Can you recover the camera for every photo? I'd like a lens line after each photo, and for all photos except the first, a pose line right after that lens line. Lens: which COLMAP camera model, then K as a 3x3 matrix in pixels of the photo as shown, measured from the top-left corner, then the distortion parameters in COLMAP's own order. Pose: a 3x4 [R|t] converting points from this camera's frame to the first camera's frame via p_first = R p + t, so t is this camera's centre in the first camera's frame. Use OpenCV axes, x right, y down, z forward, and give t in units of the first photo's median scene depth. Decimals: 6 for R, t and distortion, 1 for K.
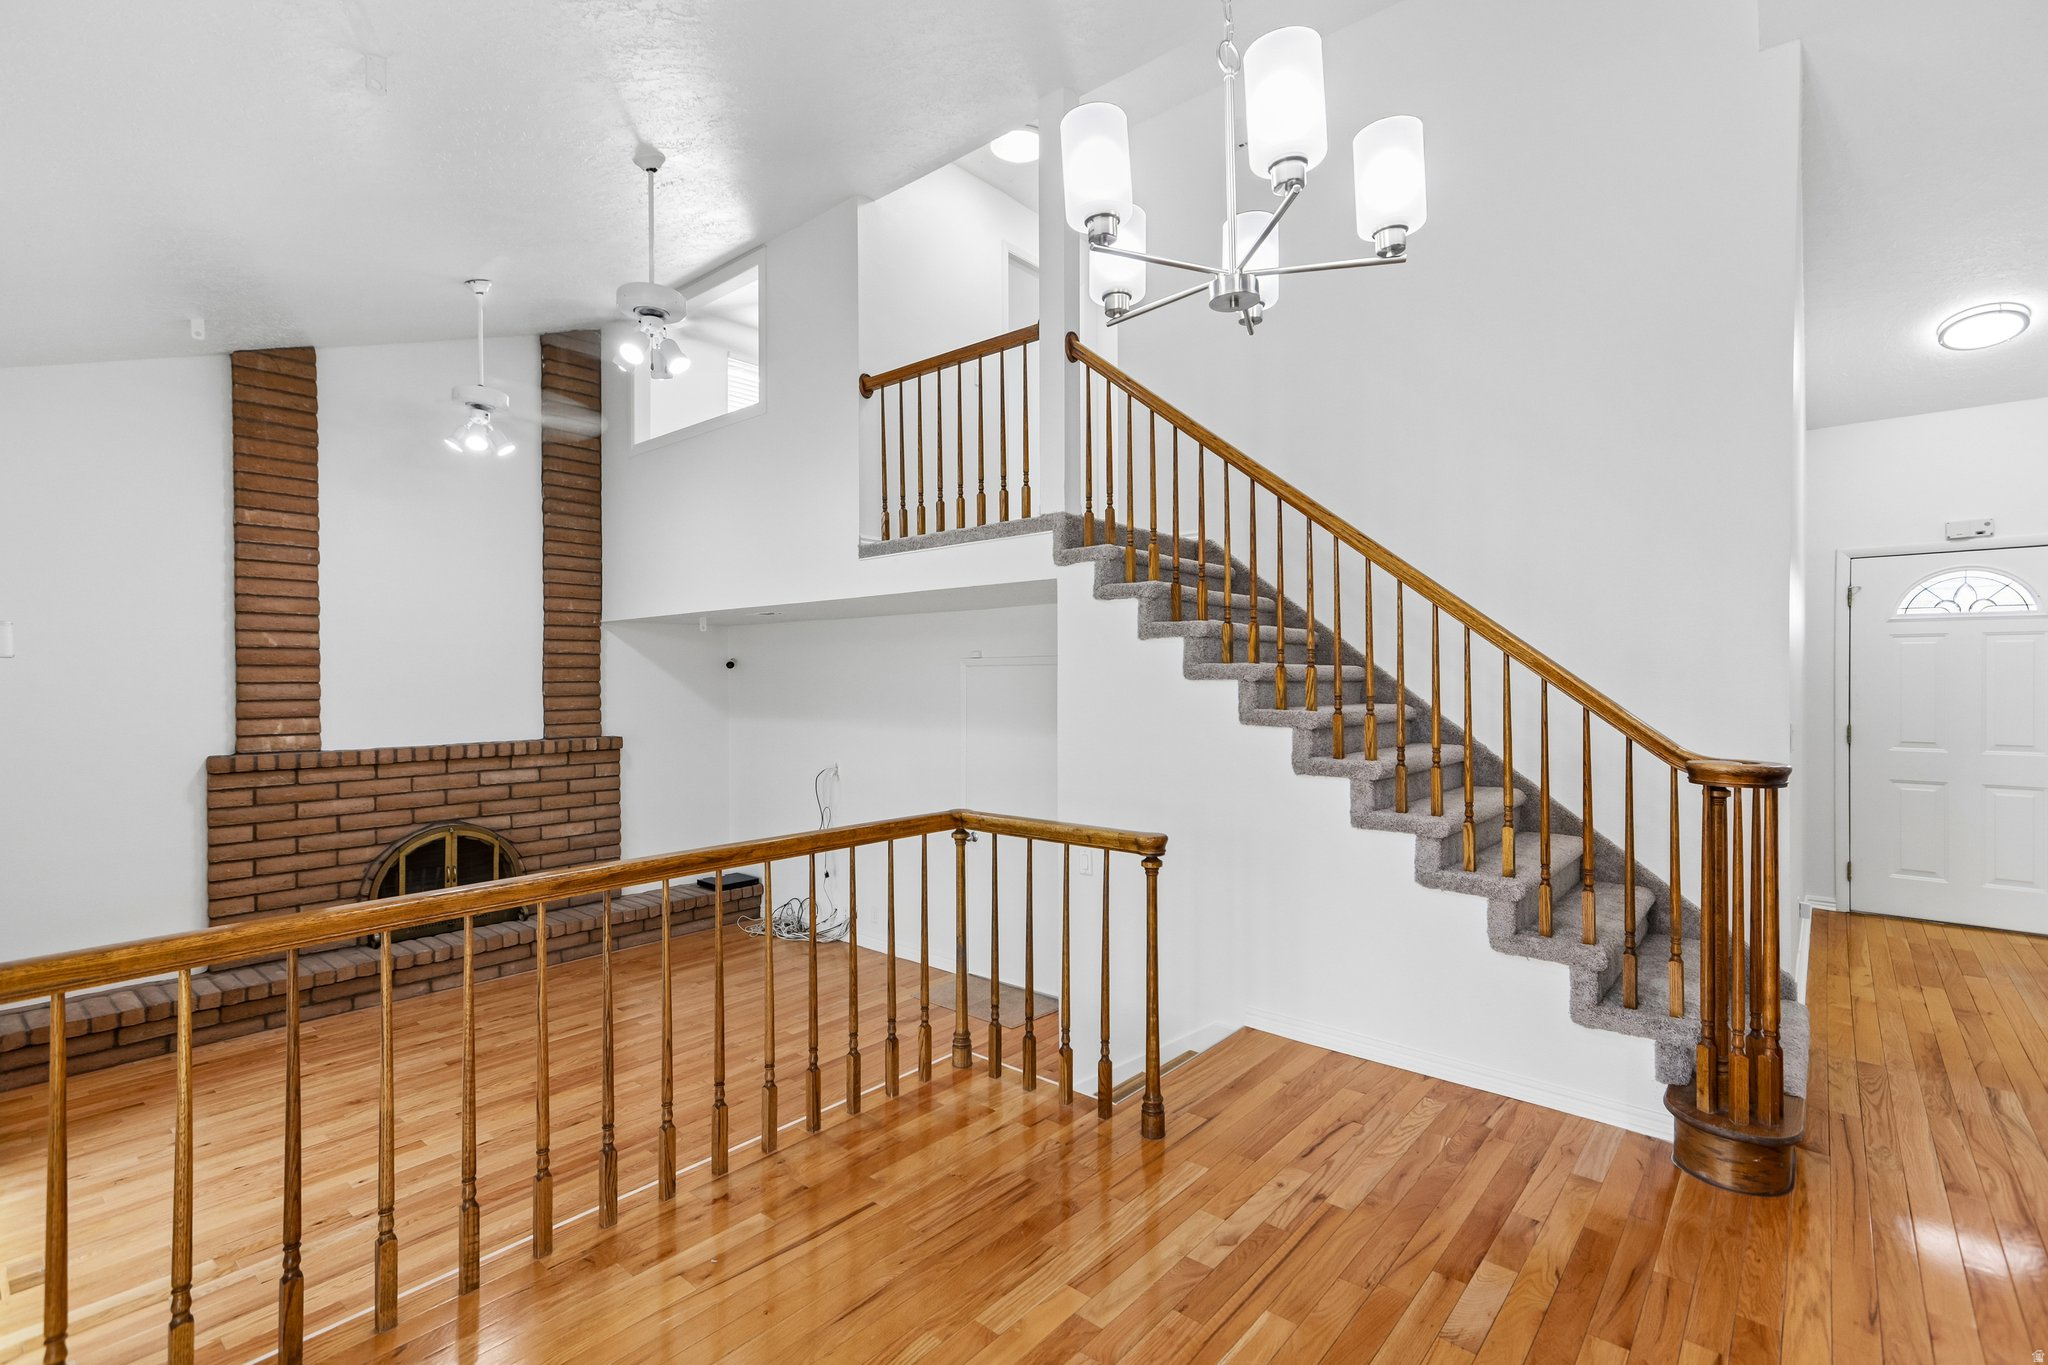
lens RADIAL K [[954.1, 0, 1010.7], [0, 954.1, 678.9], [0, 0, 1]] dist [0.023535, 0.000801]
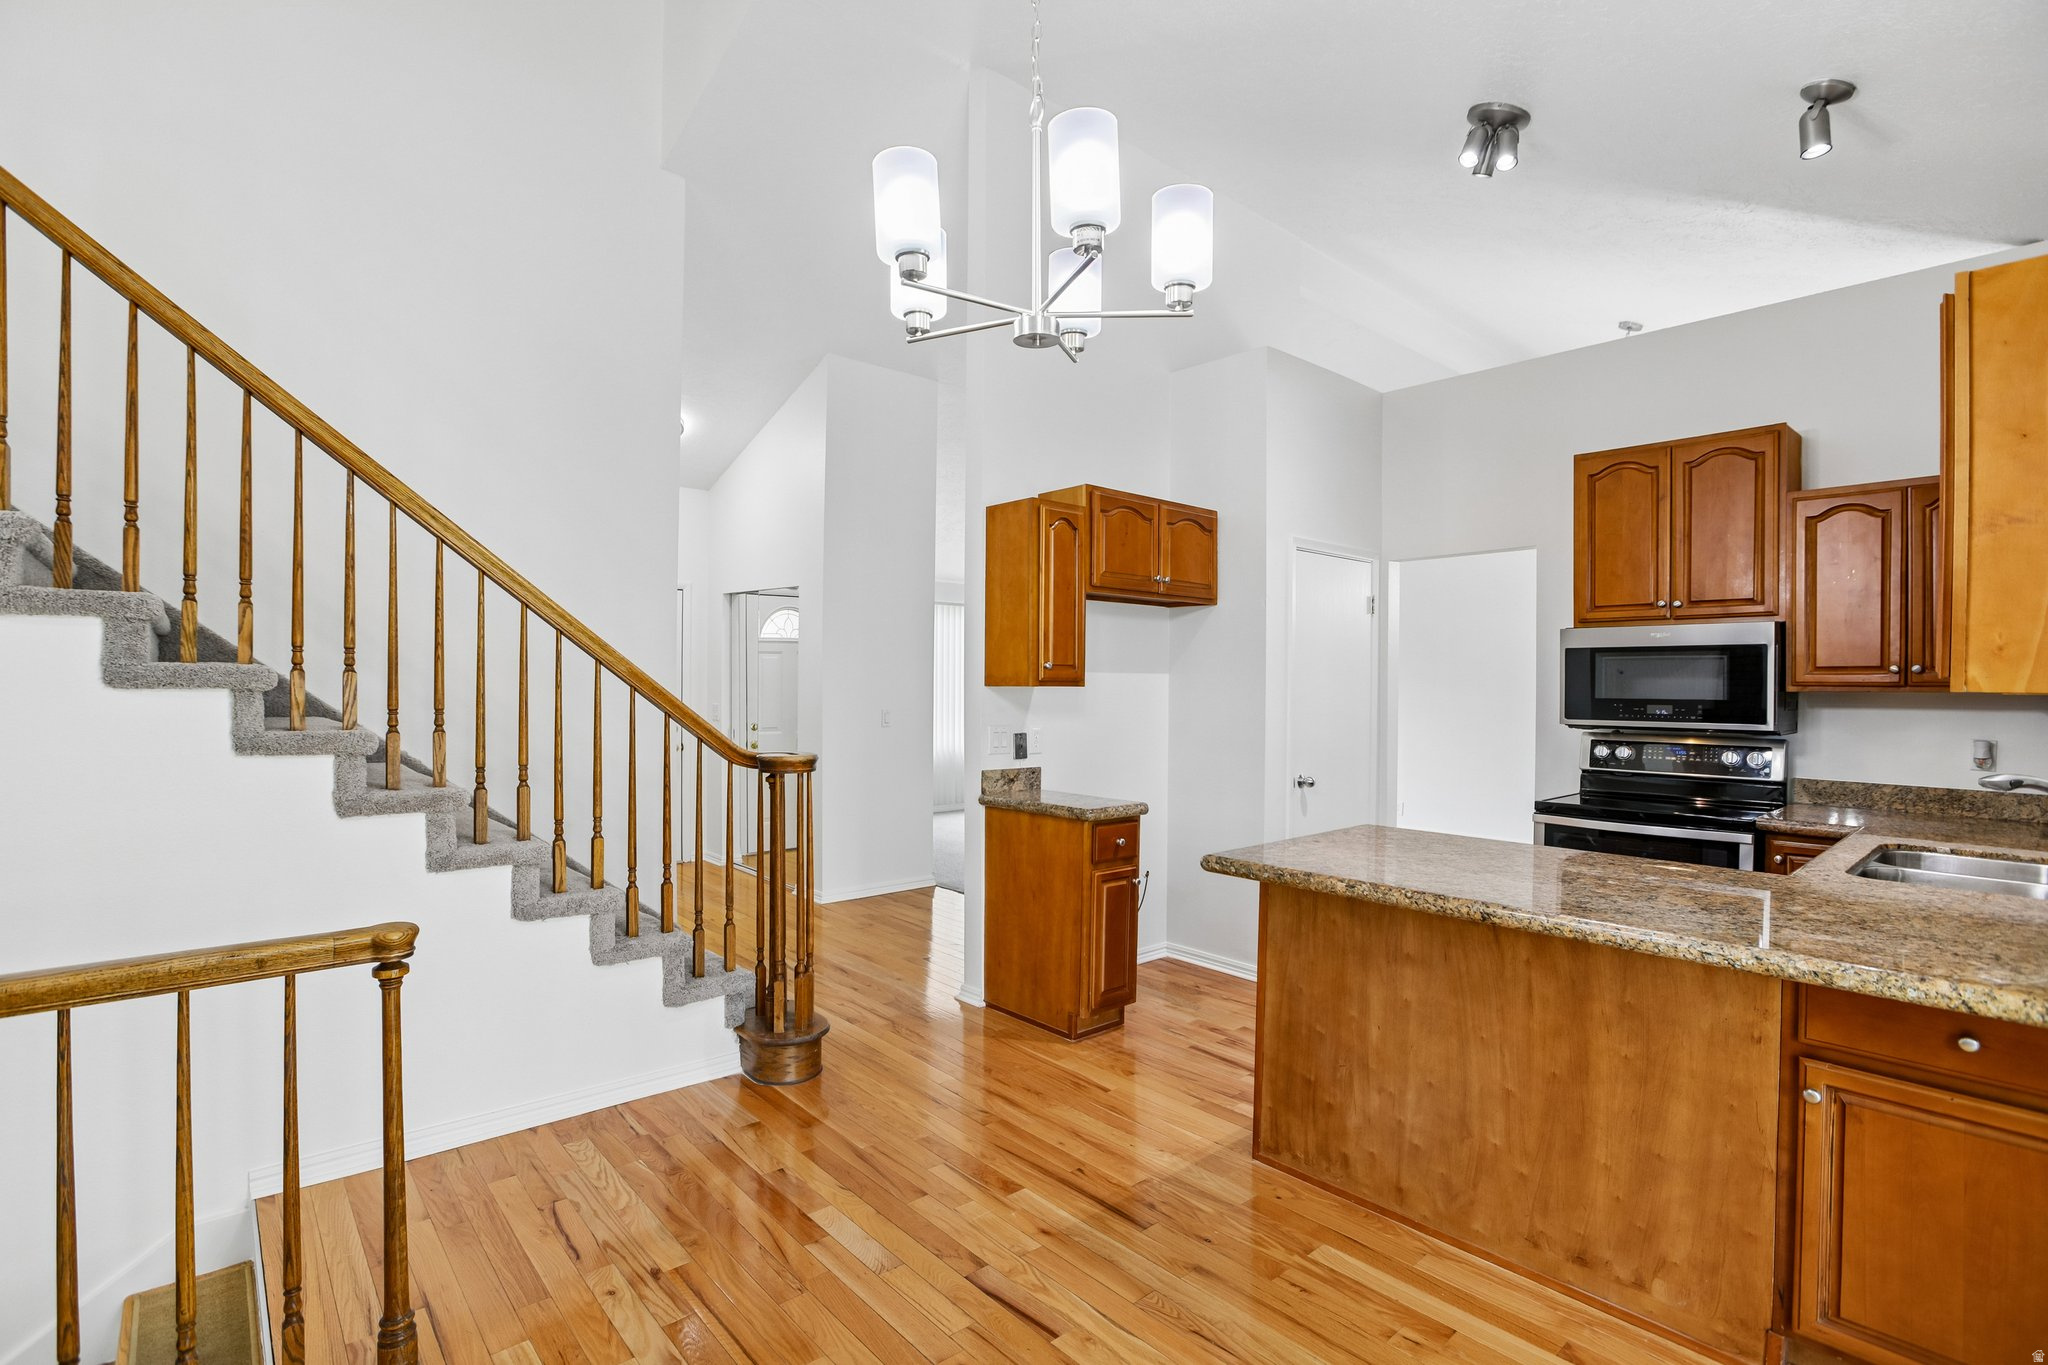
lens RADIAL K [[974.8, 0, 1025.1], [0, 974.8, 695.9], [0, 0, 1]] dist [-0.019009, 0.000019]
pose [[0.141339, -0.010516, 0.989905, -0.495879], [-0.004847, 0.999924, 0.011314, -0.007248], [-0.989949, -0.006397, 0.141277, 0.520944]]
